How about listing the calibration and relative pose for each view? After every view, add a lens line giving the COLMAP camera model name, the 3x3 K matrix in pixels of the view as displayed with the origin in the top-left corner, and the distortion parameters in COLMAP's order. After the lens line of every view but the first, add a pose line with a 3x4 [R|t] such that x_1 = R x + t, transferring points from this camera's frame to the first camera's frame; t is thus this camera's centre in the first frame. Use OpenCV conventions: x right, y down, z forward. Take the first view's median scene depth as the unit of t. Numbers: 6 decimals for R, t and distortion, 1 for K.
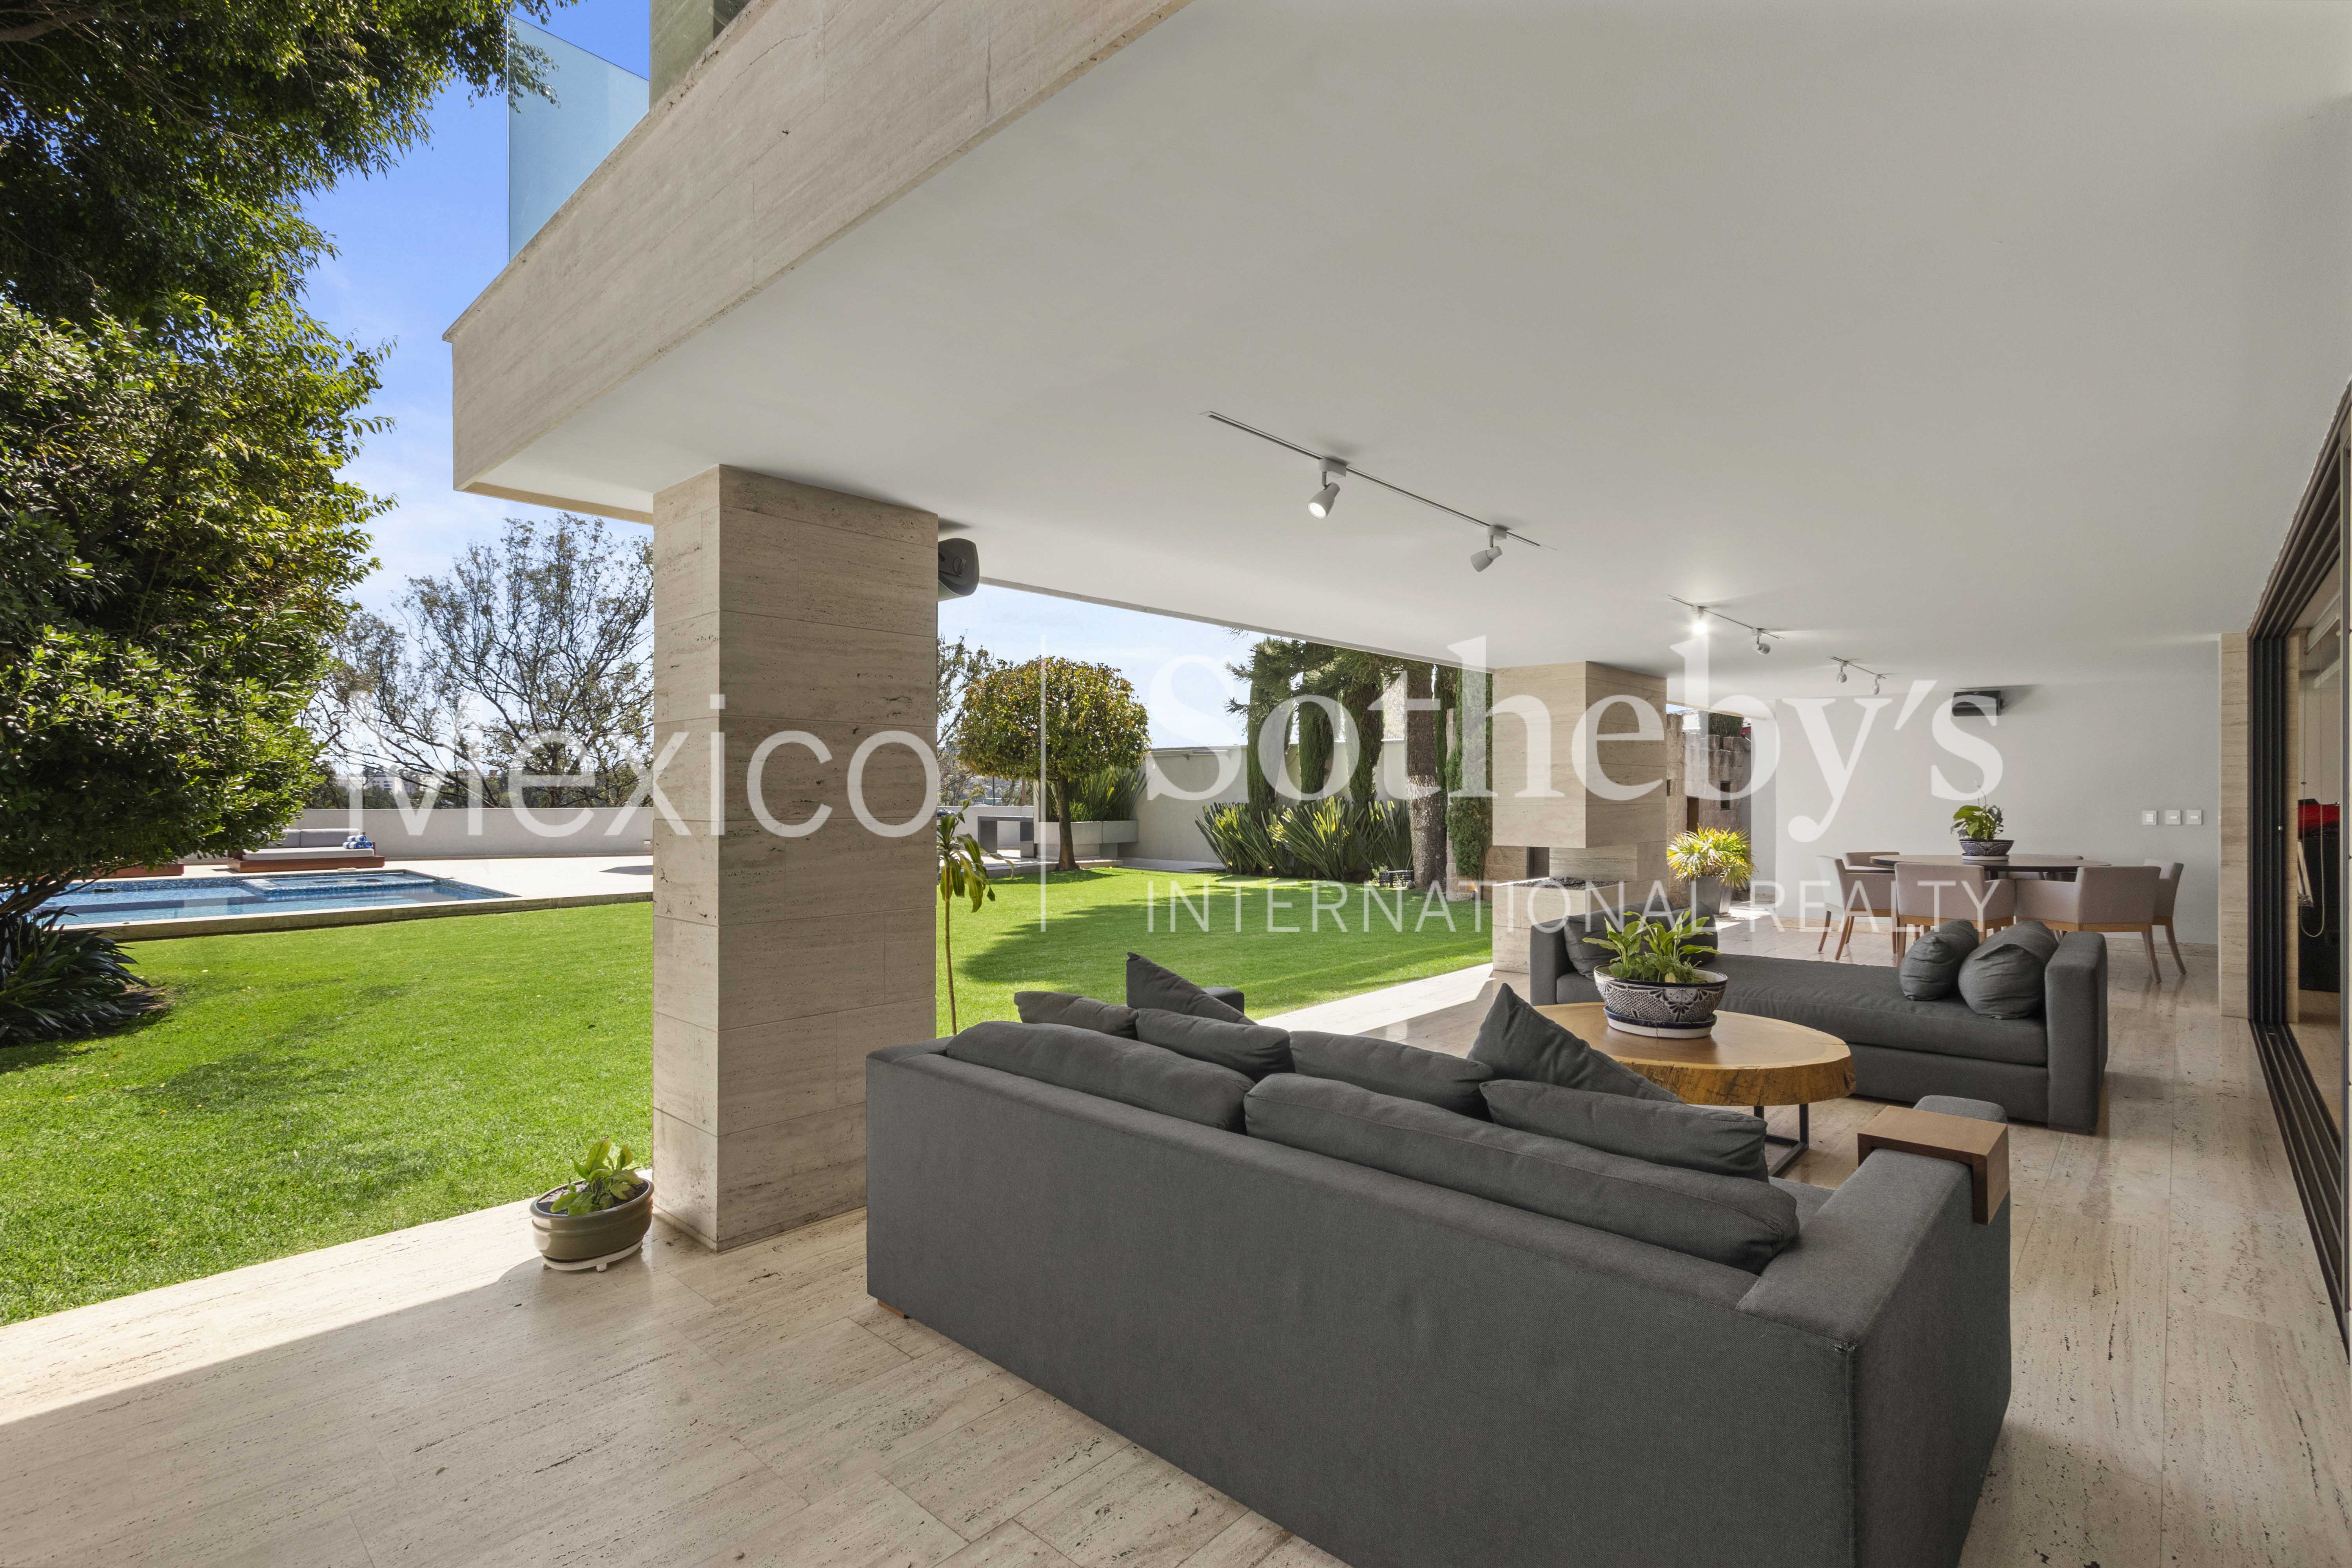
lens RADIAL K [[1084.1, 0, 1156.7], [0, 1084.1, 751.6], [0, 0, 1]] dist [-0.004015, -0.000167]
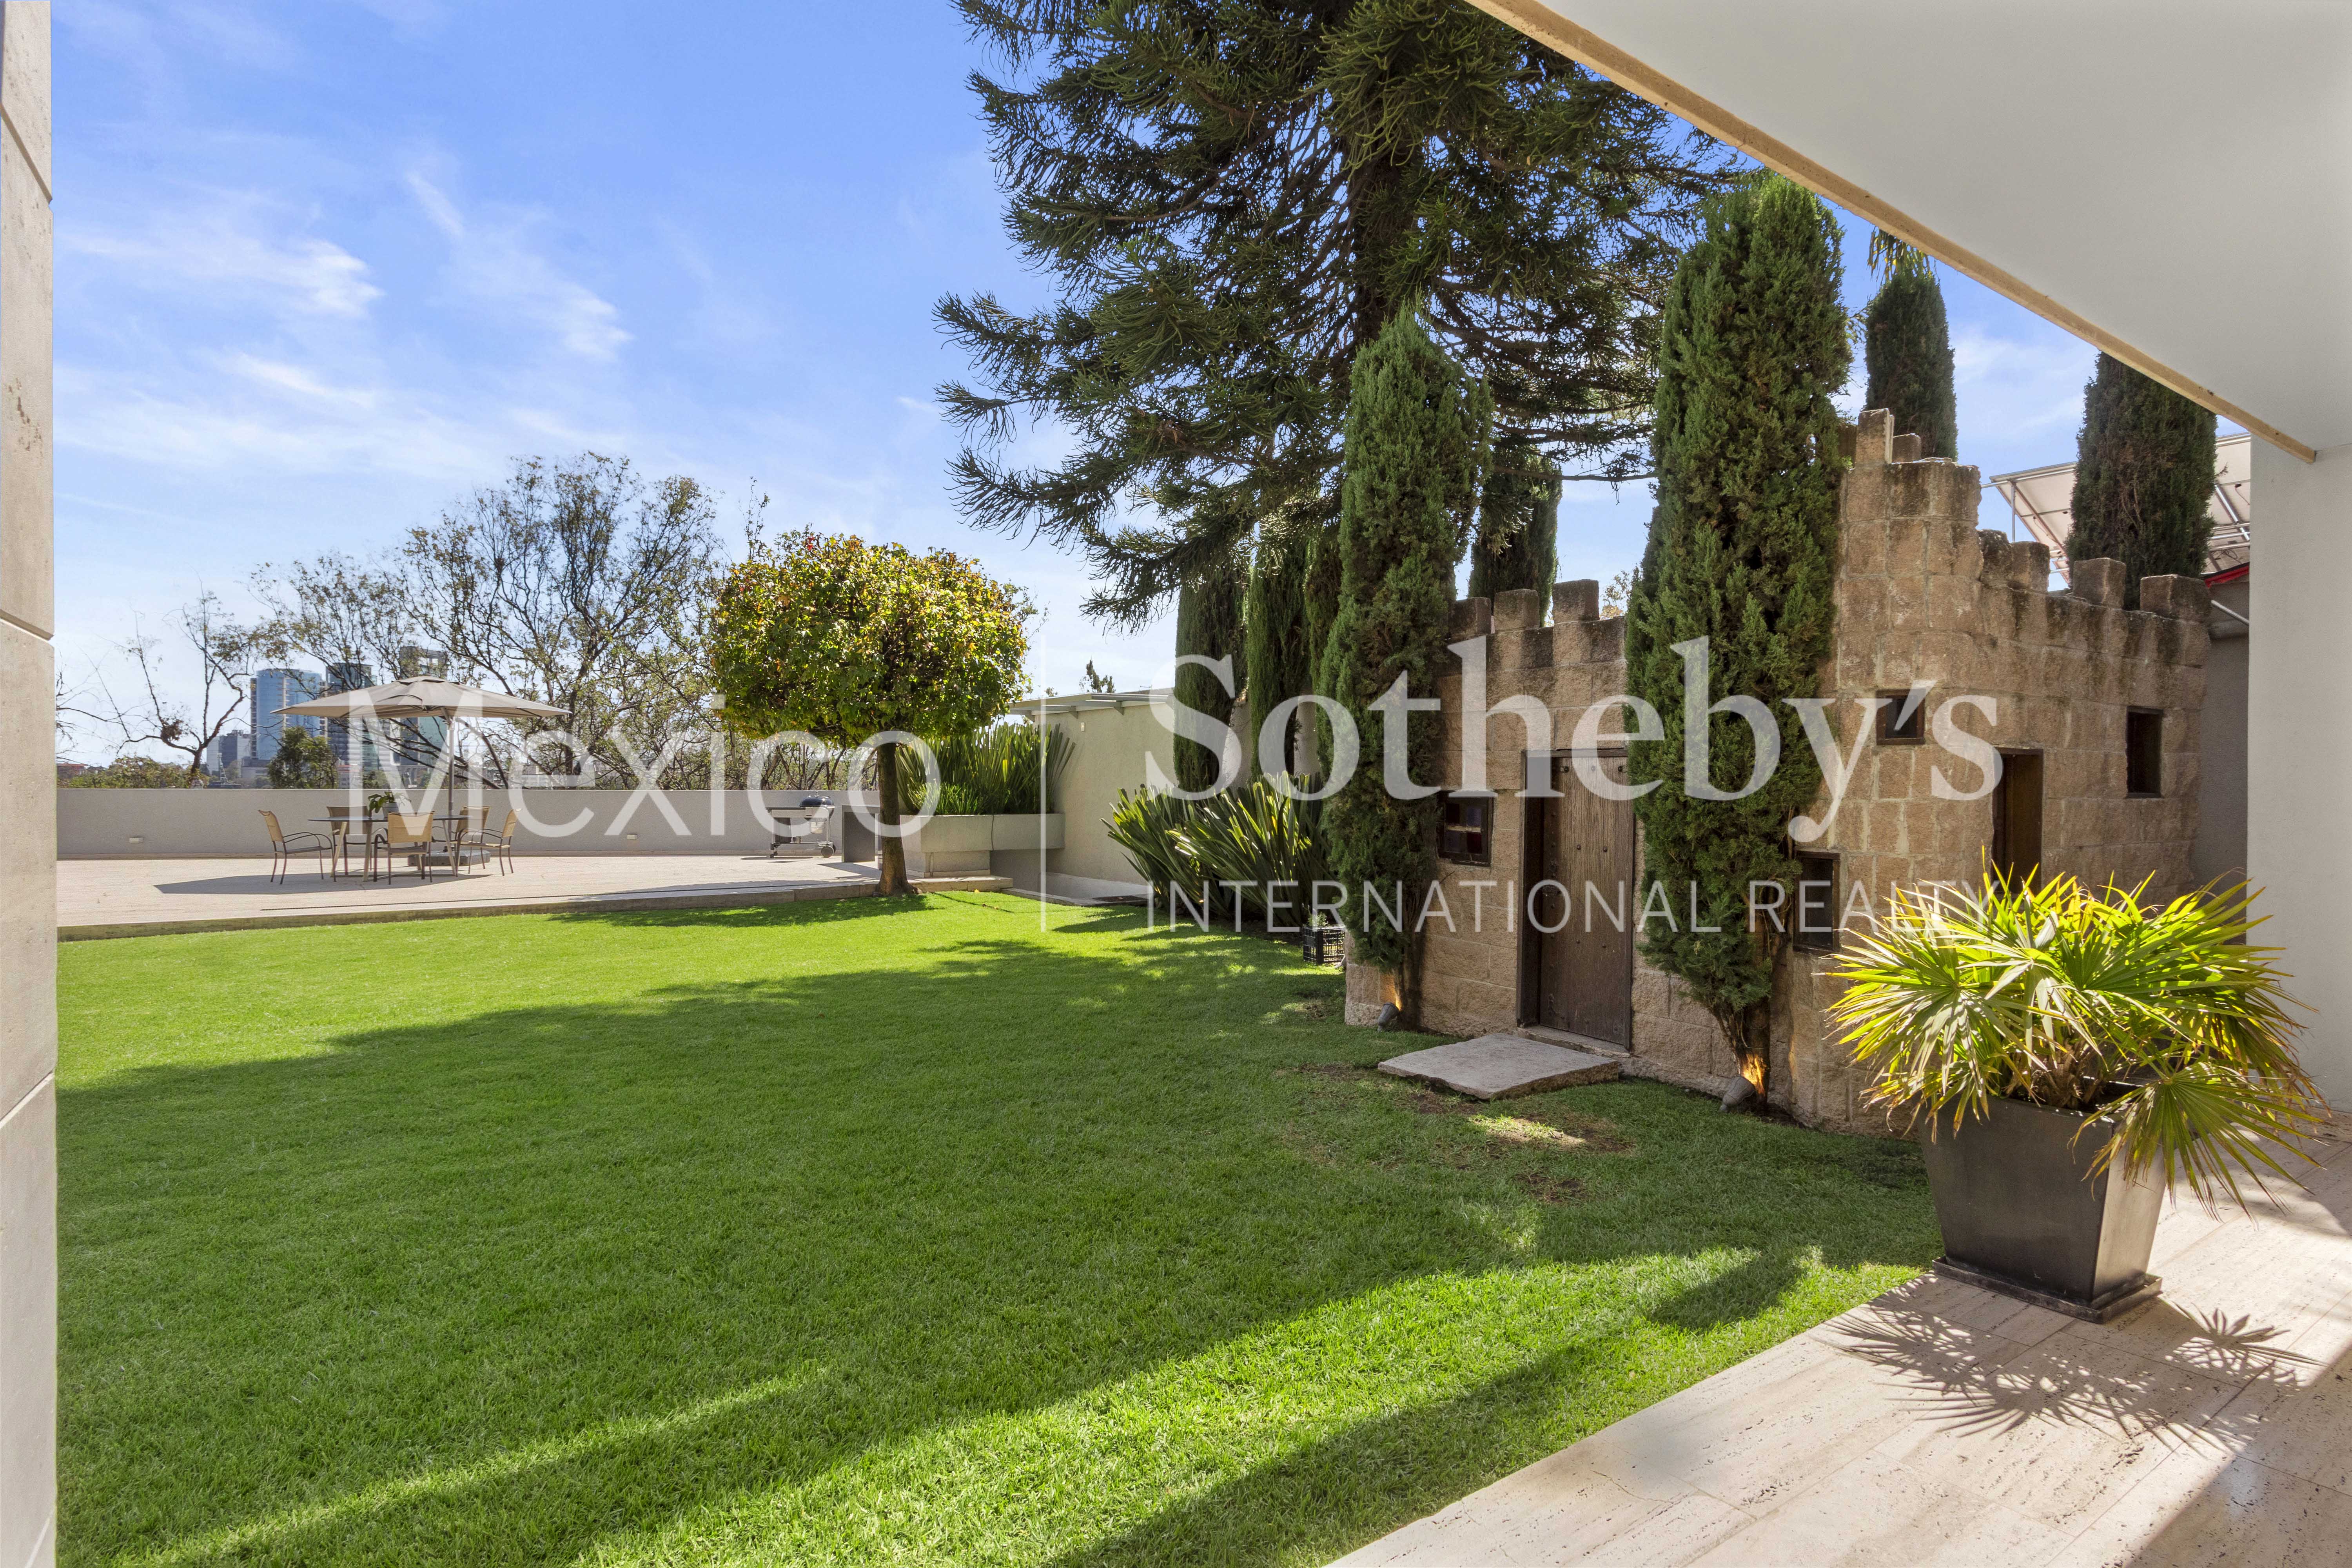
lens RADIAL K [[1185.4, 0, 1163.9], [0, 1185.4, 782.2], [0, 0, 1]] dist [-0.001604, -0.000062]
pose [[0.977991, 0.002024, -0.208637, 0.309233], [0.005467, 0.999361, 0.035320, 0.035423], [0.208575, -0.035683, 0.977355, 0.585628]]
